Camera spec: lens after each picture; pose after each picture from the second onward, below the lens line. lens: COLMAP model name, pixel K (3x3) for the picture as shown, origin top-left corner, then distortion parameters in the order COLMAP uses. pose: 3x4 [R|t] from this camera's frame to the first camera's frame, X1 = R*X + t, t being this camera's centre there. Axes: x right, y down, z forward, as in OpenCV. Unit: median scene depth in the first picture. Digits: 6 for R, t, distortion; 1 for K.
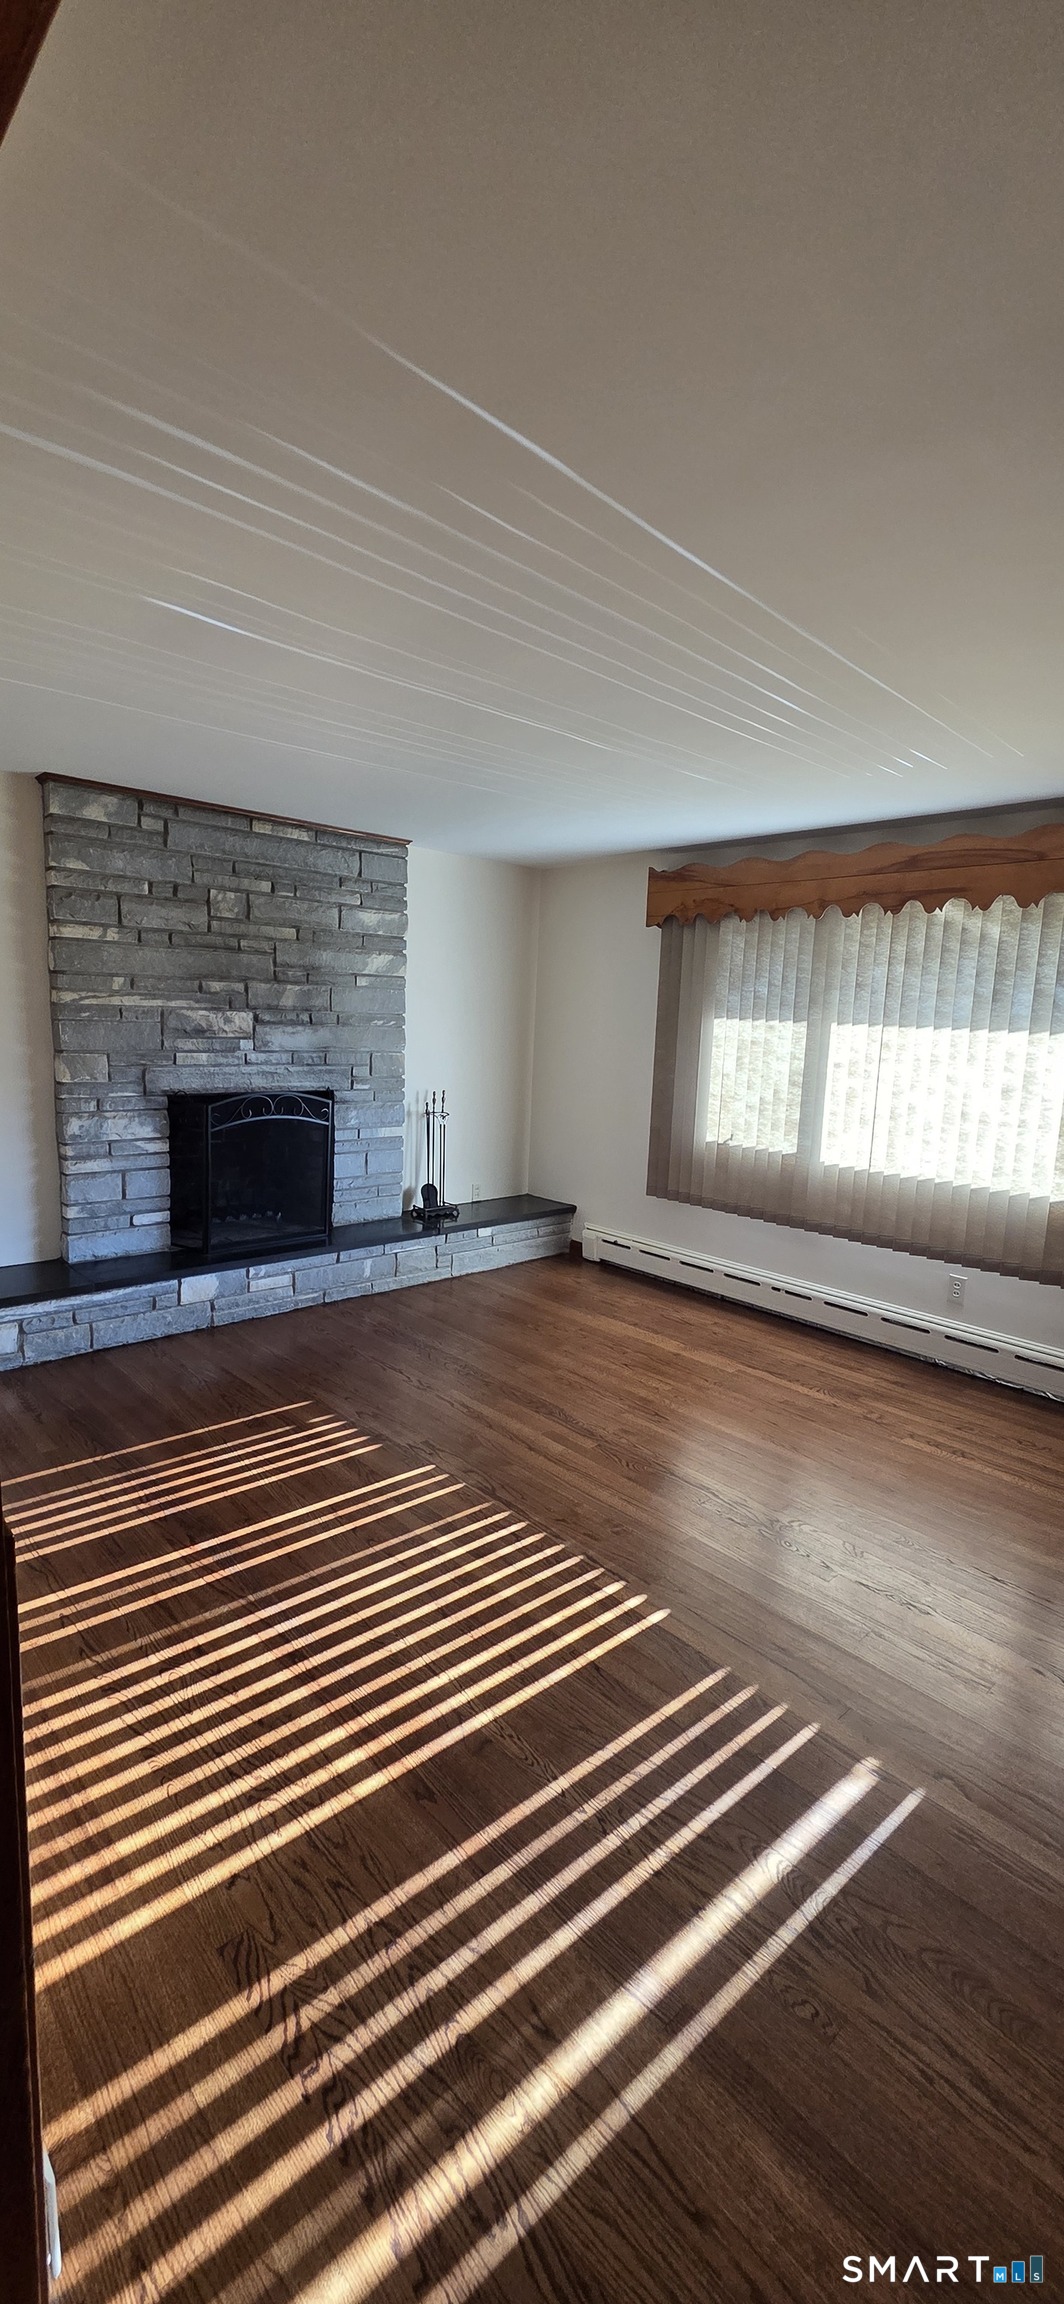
lens RADIAL K [[940.7, 0, 529.4], [0, 940.7, 1156.3], [0, 0, 1]] dist [0.000907, 0.001044]
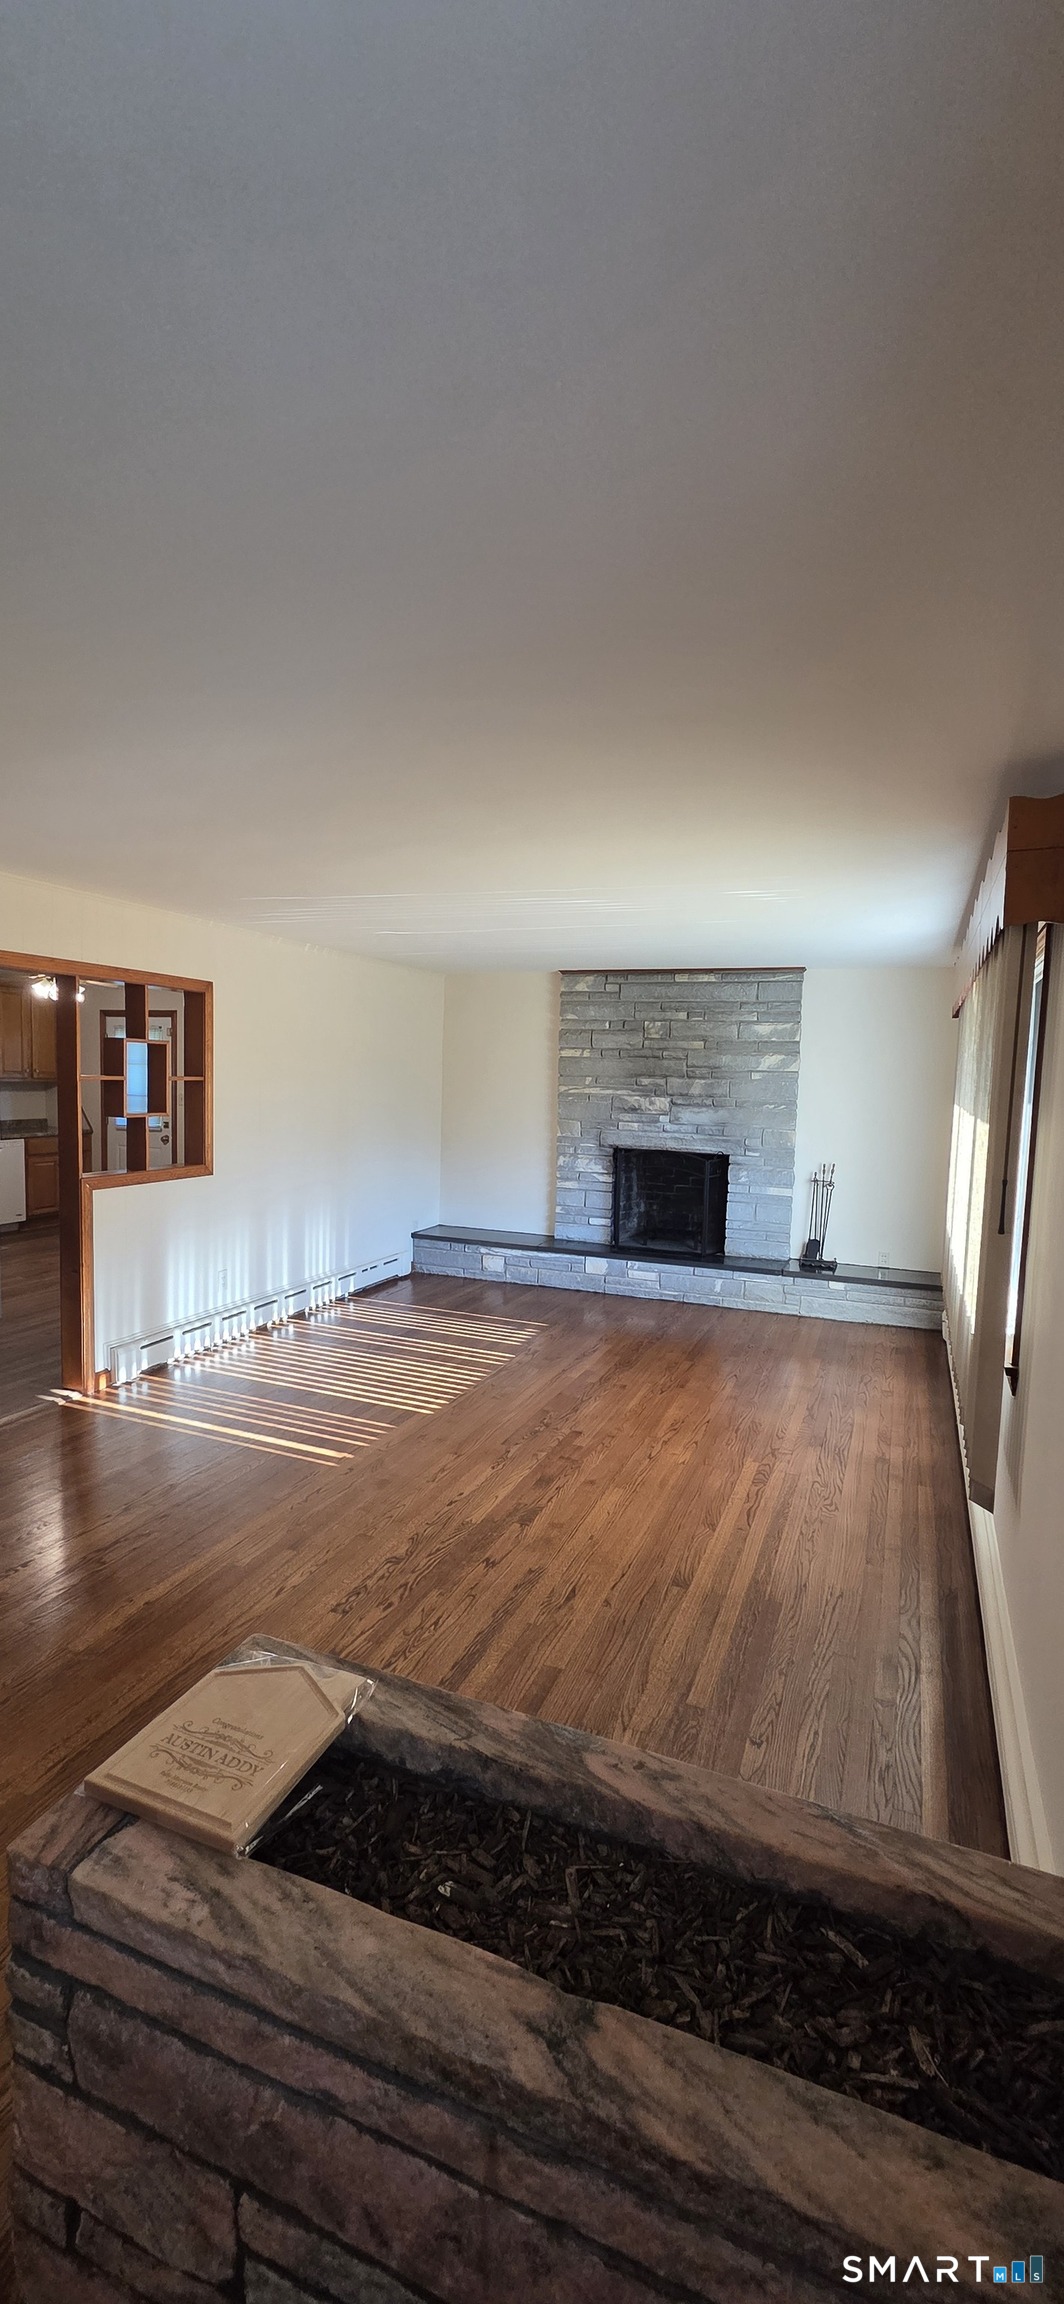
lens RADIAL K [[940.7, 0, 536.5], [0, 940.7, 1151.9], [0, 0, 1]] dist [0.000907, 0.001044]
pose [[0.431650, 0.049764, -0.900668, 0.994219], [-0.148033, 0.988848, -0.016309, -0.010865], [0.889812, 0.140368, 0.434203, 0.167166]]
